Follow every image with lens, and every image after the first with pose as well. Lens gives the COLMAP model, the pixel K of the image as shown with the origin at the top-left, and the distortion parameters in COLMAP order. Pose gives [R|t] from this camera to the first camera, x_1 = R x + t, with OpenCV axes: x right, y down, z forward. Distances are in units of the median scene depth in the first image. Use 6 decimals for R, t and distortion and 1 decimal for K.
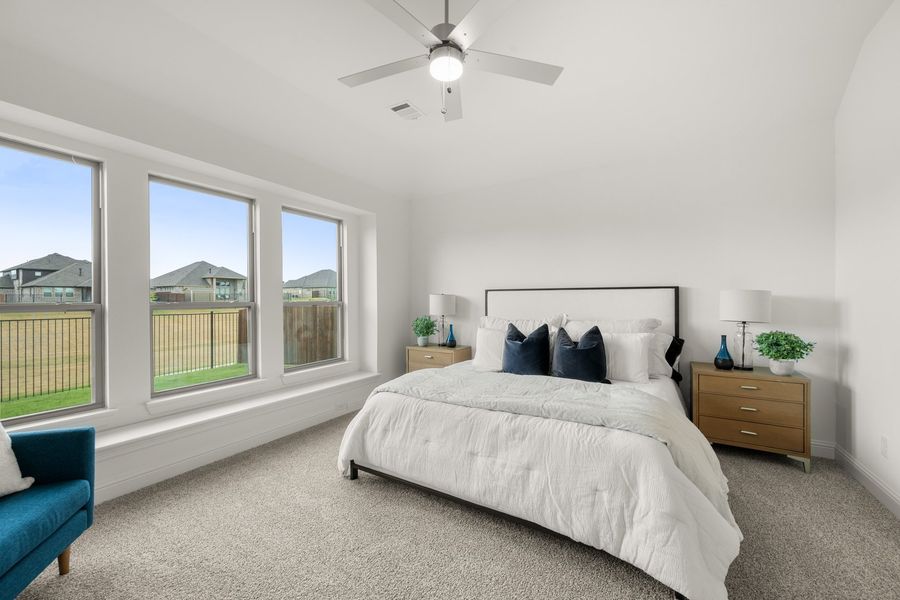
lens RADIAL K [[351.6, 0, 451.7], [0, 351.6, 298.3], [0, 0, 1]] dist [0.000781, 0.000343]
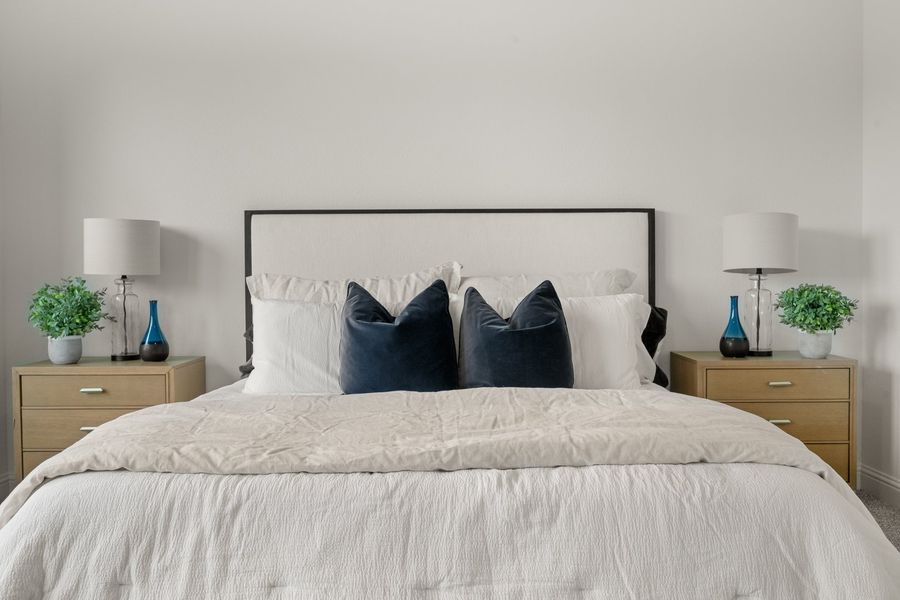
lens RADIAL K [[771.1, 0, 451.7], [0, 771.1, 301.0], [0, 0, 1]] dist [0.002536, 0.006373]
pose [[0.853969, -0.016276, 0.520069, -0.230868], [0.002479, 0.999627, 0.027214, 0.079182], [-0.520318, -0.021950, 0.853690, 0.200639]]
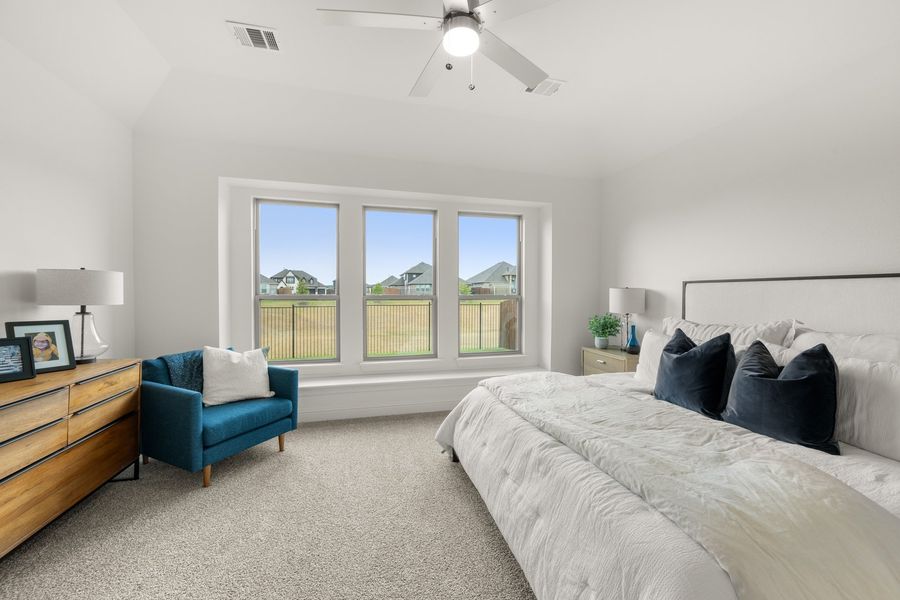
lens RADIAL K [[351.6, 0, 453.0], [0, 351.6, 297.9], [0, 0, 1]] dist [0.000781, 0.000343]
pose [[0.715693, 0.014140, -0.698272, 0.387809], [-0.003397, 0.999854, 0.016765, -0.000945], [0.698407, -0.009627, 0.715636, 0.202125]]
